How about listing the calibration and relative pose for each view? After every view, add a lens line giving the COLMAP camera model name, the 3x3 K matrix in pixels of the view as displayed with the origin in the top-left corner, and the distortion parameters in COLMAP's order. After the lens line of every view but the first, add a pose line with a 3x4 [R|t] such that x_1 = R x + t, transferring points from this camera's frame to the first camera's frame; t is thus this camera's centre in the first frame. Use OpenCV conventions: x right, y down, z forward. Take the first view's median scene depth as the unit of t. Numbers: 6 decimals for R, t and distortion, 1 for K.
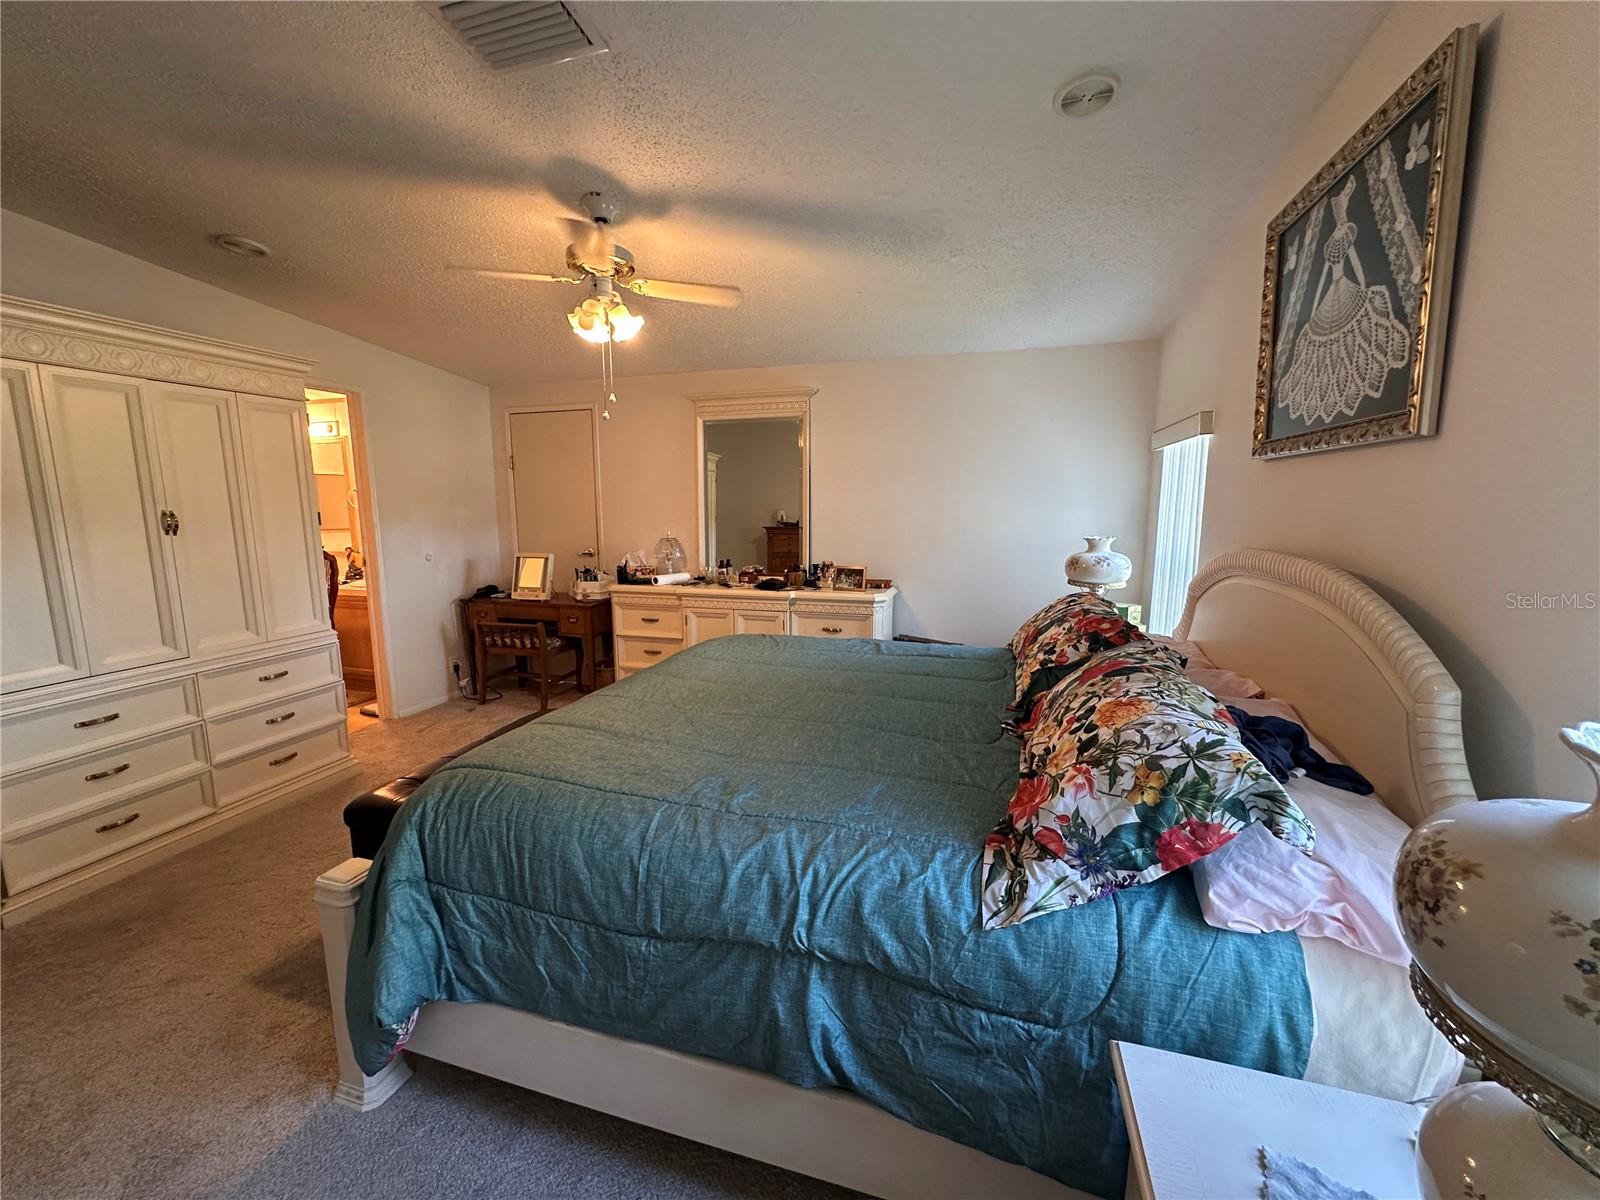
lens RADIAL K [[621.4, 0, 800.0], [0, 621.4, 600.0], [0, 0, 1]] dist [-0.001386, -0.004708]
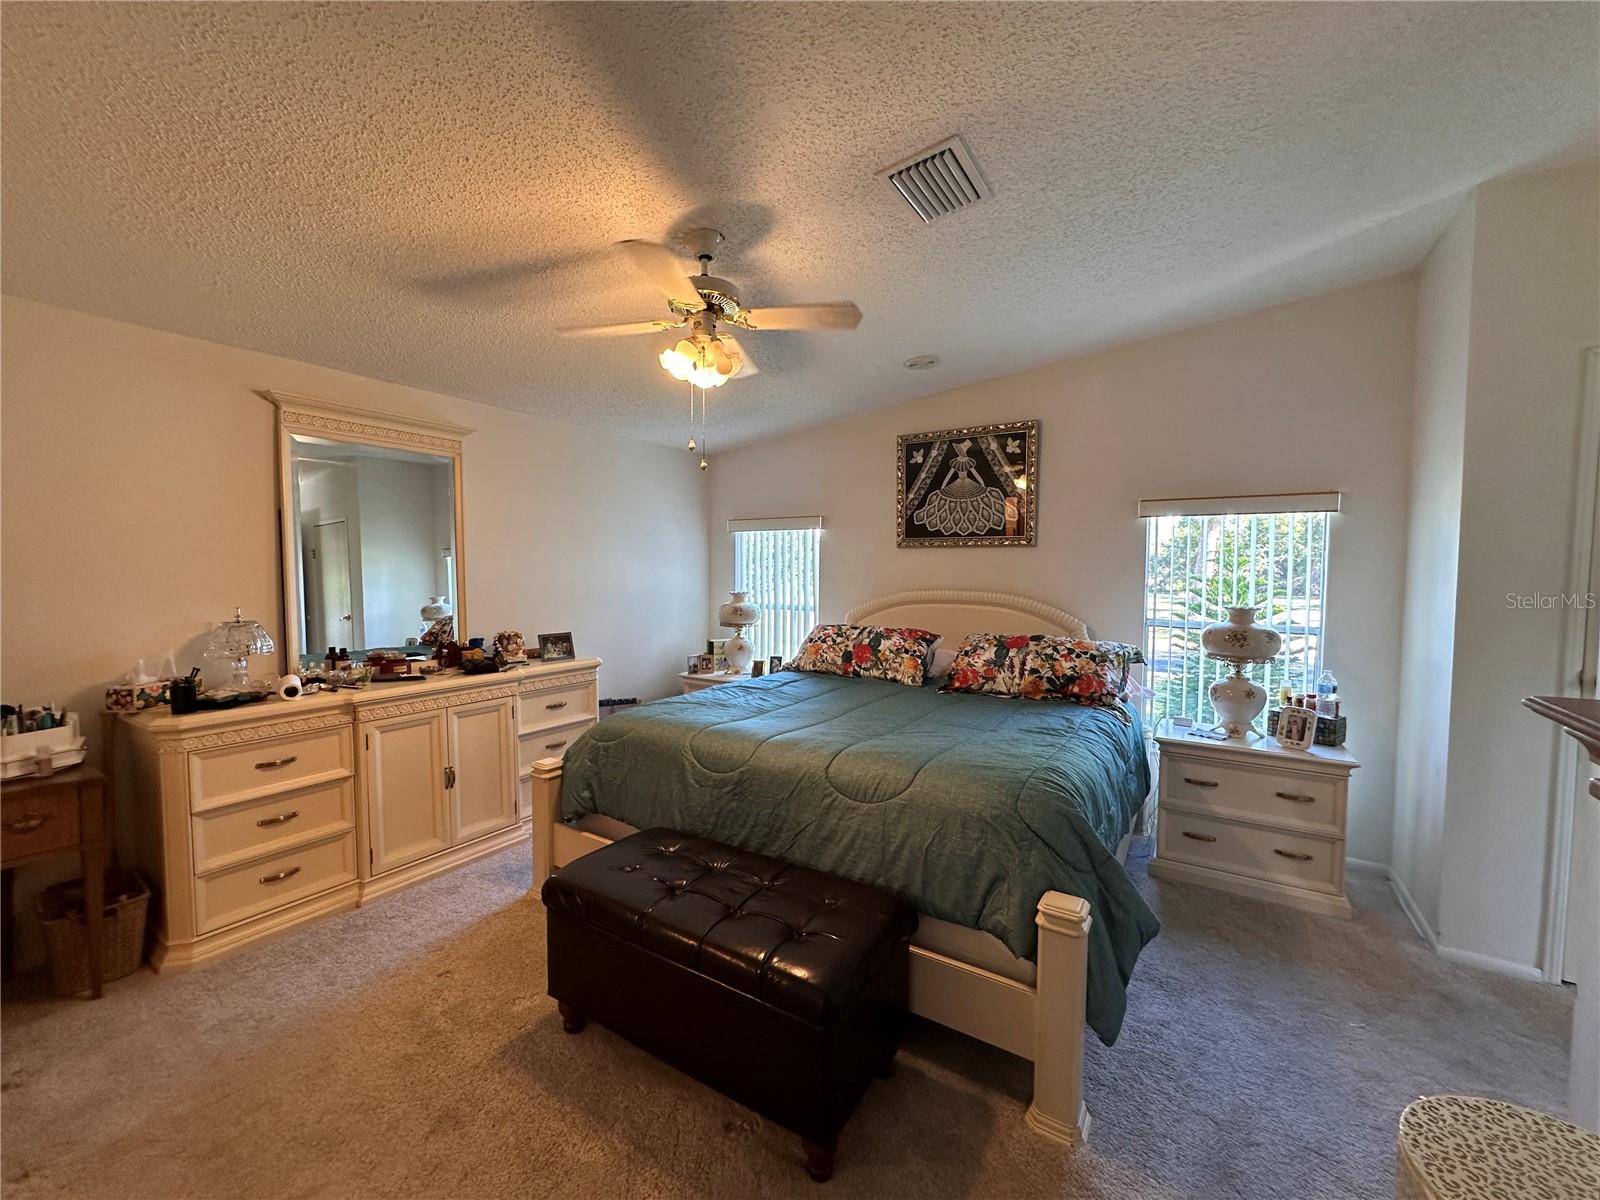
lens RADIAL K [[621.4, 0, 800.0], [0, 621.4, 600.0], [0, 0, 1]] dist [-0.001386, -0.004708]
pose [[0.290042, -0.039476, 0.956199, -0.682632], [0.139643, 0.990201, -0.001478, -0.050995], [-0.946771, 0.133955, 0.292712, 0.386402]]
